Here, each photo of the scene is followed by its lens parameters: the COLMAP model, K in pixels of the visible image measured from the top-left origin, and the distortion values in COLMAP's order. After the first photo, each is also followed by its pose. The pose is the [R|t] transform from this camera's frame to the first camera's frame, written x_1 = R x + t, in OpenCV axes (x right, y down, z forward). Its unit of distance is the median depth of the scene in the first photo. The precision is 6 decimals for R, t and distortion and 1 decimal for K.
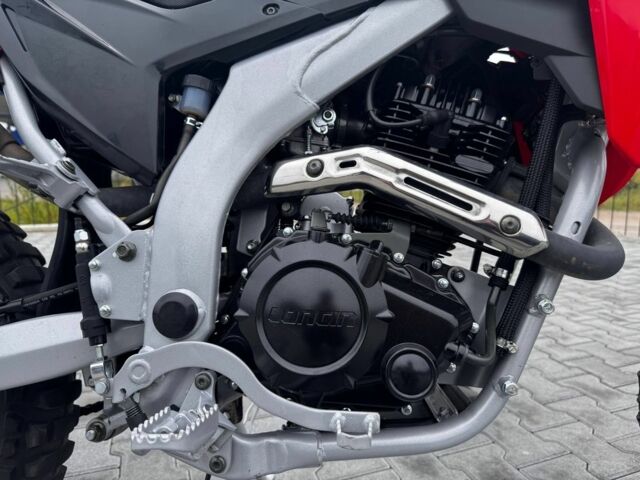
lens RADIAL K [[471.9, 0, 320.0], [0, 471.9, 240.0], [0, 0, 1]] dist [-0.000174, -0.003829]
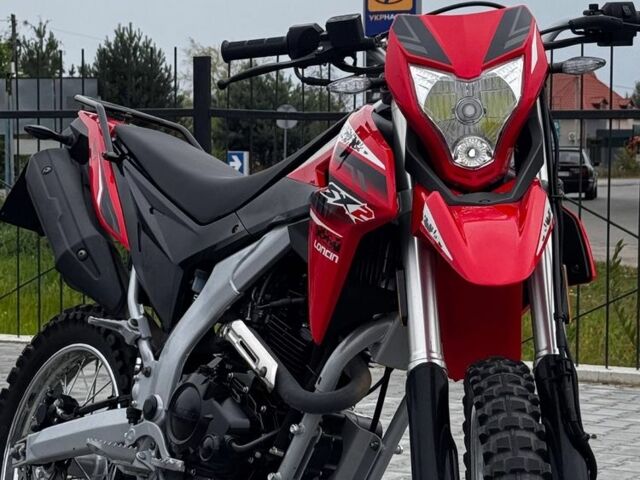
lens RADIAL K [[471.9, 0, 320.0], [0, 471.9, 240.0], [0, 0, 1]] dist [-0.000174, -0.003829]
pose [[0.922818, -0.072207, -0.378408, 0.879145], [-0.001690, 0.981509, -0.191410, -0.121347], [0.385232, 0.177276, 0.905632, -0.480045]]
